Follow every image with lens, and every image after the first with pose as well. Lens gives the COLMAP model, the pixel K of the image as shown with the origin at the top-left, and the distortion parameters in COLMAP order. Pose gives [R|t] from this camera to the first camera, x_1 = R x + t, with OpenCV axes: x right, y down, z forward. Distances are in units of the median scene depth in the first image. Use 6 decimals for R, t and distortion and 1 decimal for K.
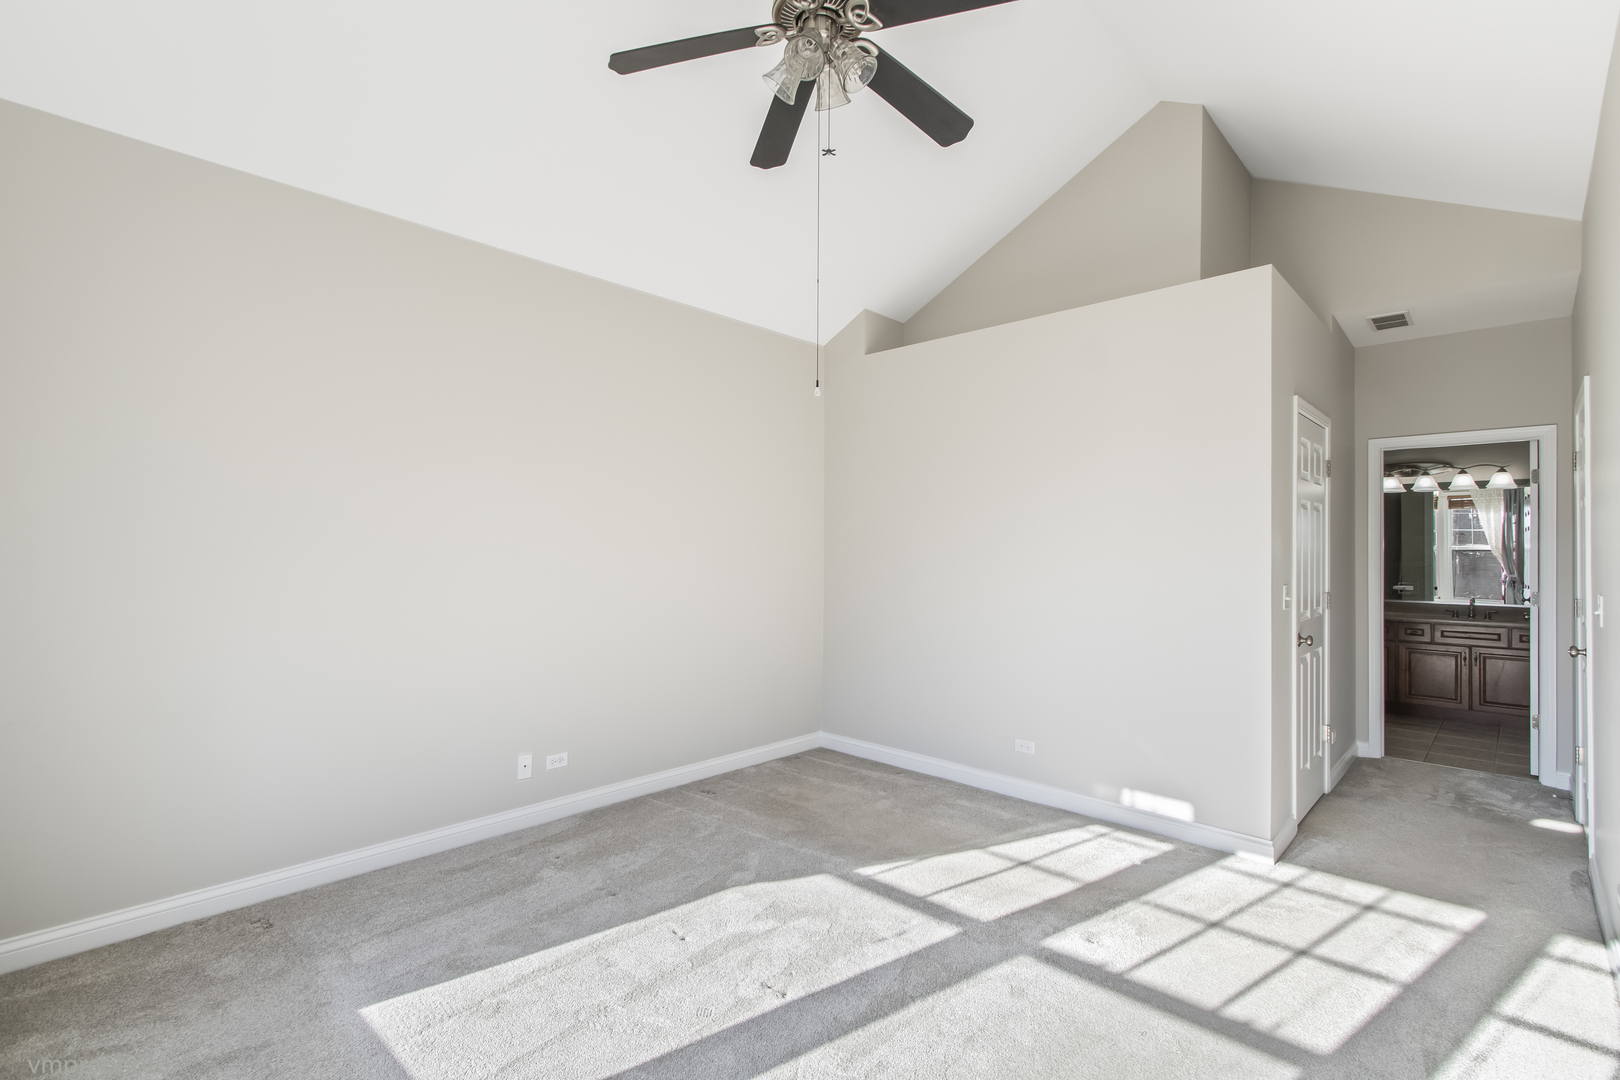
lens RADIAL K [[721.8, 0, 804.3], [0, 721.8, 550.7], [0, 0, 1]] dist [-0.000412, -0.000080]
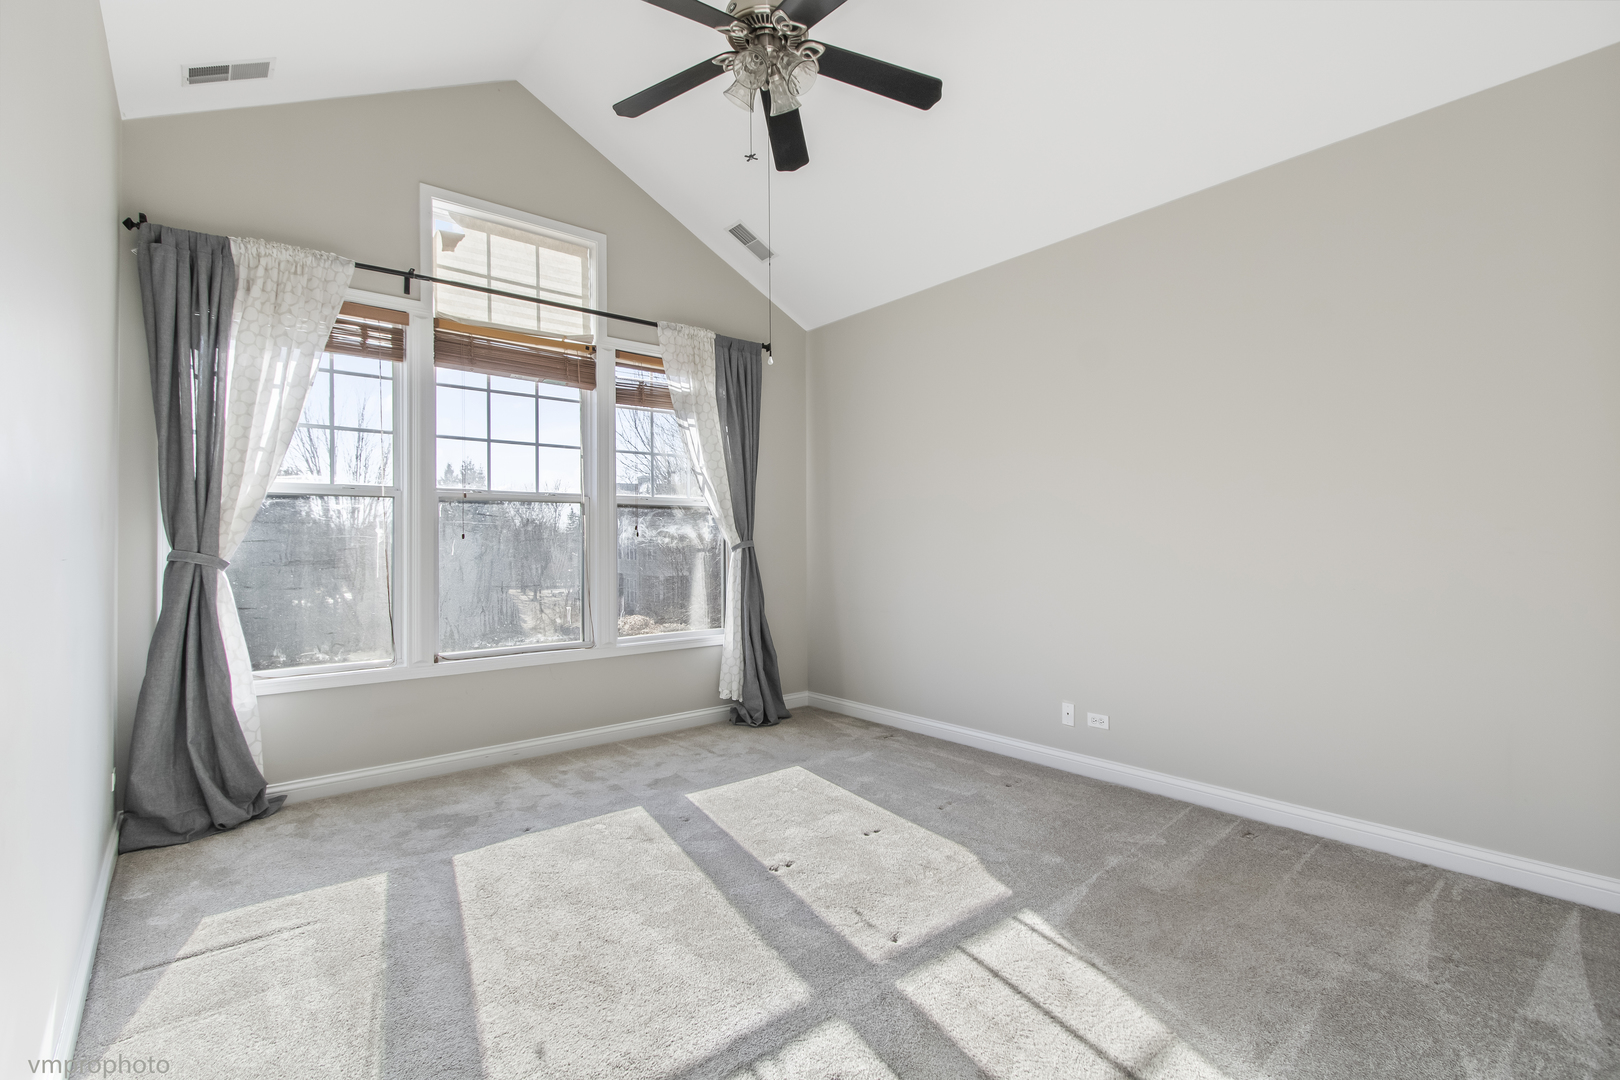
lens RADIAL K [[748.4, 0, 810.7], [0, 748.4, 543.1], [0, 0, 1]] dist [0.000444, 0.001374]
pose [[-0.085952, -0.002488, -0.996296, 0.847629], [-0.003687, 0.999991, -0.002179, 0.057909], [0.996292, 0.003486, -0.085961, 0.814826]]
